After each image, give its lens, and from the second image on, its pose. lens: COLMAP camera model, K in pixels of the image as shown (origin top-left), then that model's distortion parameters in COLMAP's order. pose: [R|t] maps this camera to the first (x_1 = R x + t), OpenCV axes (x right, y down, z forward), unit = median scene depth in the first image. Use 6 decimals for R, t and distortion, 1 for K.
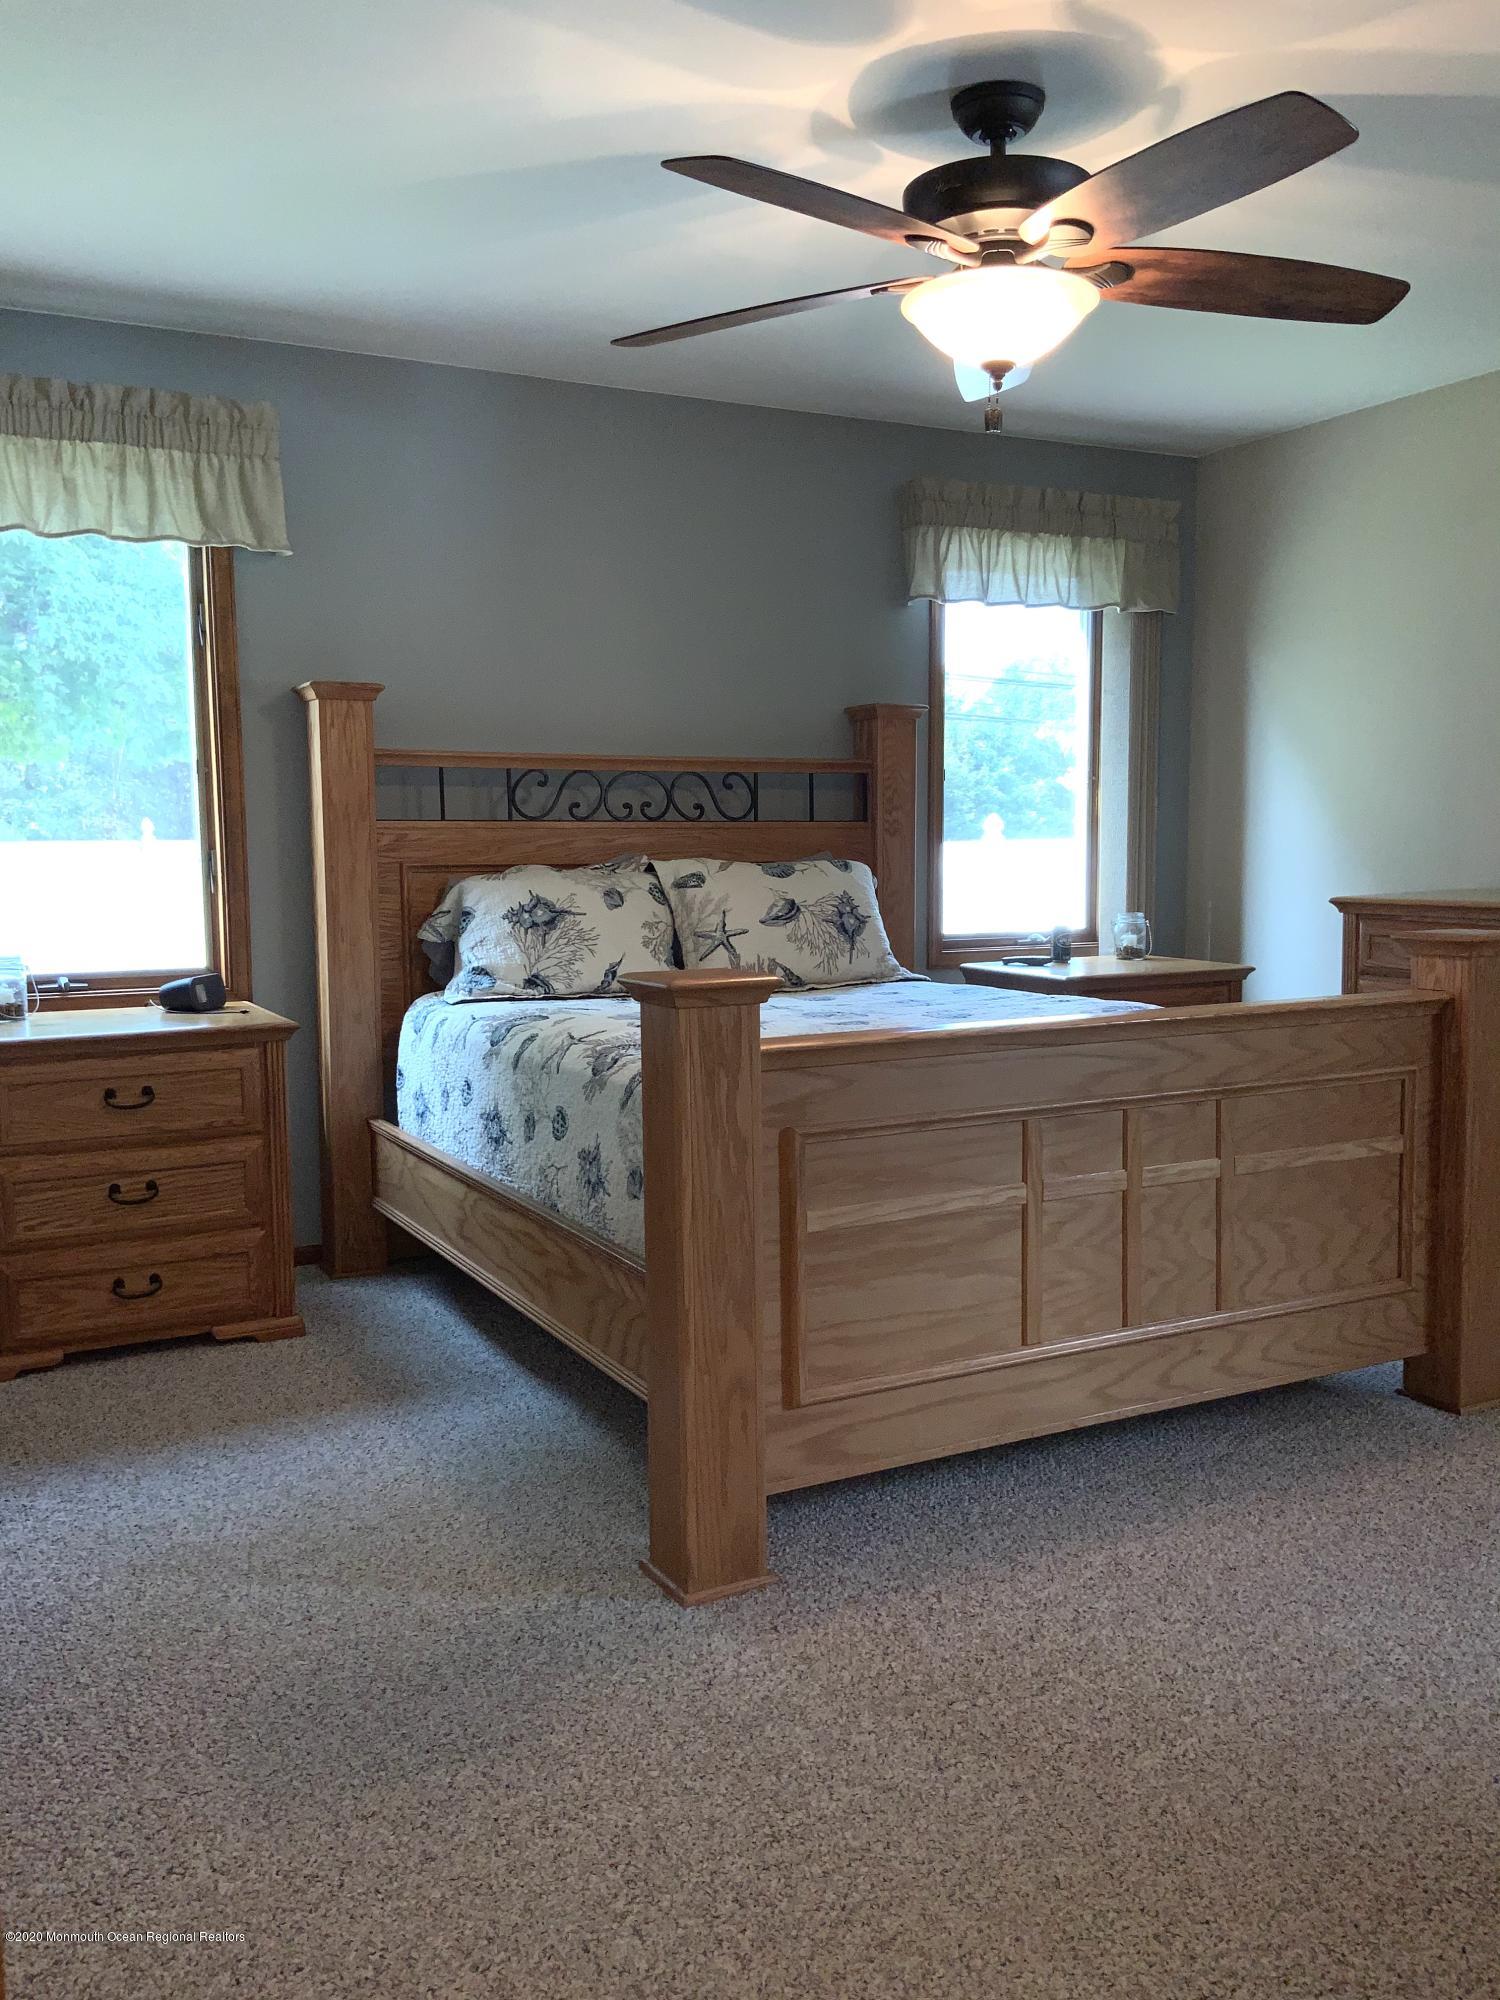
lens RADIAL K [[1685.1, 0, 757.2], [0, 1685.1, 1010.1], [0, 0, 1]] dist [0.049679, -0.064718]
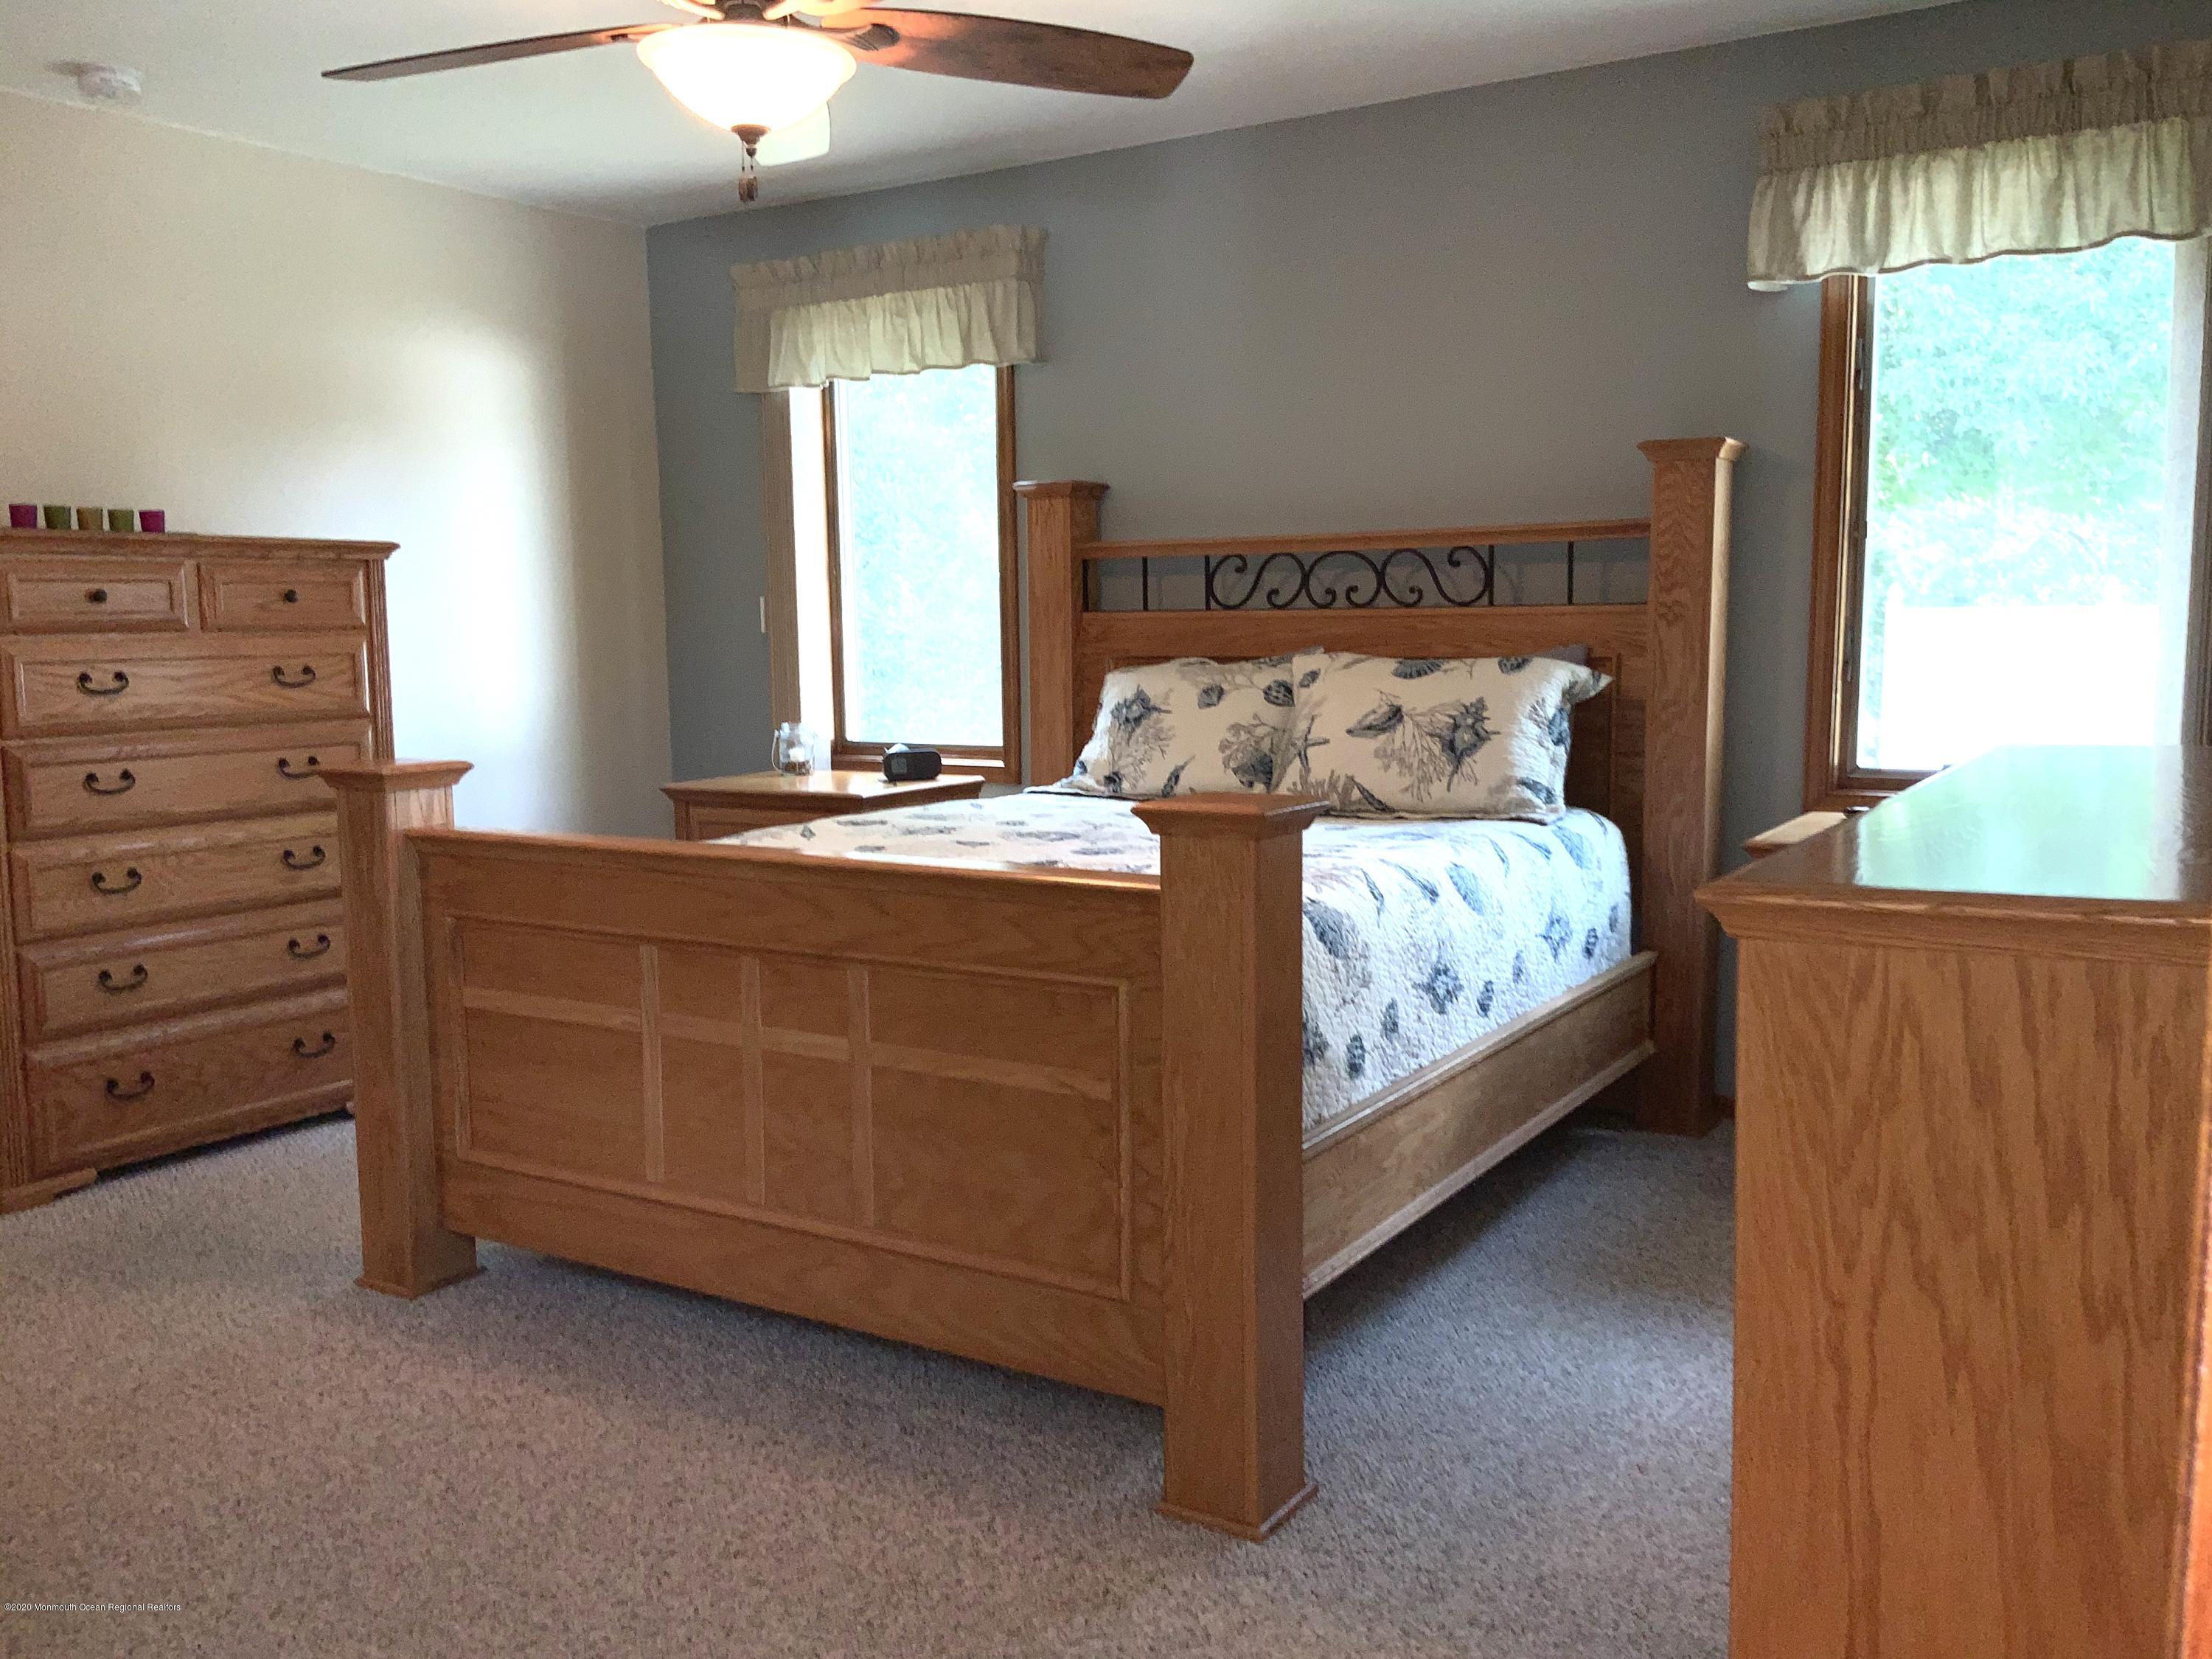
lens RADIAL K [[1863.7, 0, 1104.8], [0, 1863.7, 821.1], [0, 0, 1]] dist [0.049679, -0.064718]
pose [[0.489352, 0.095523, -0.866839, 0.737034], [-0.078937, 0.994754, 0.065057, -0.057724], [0.868507, 0.036590, 0.494325, 0.434616]]
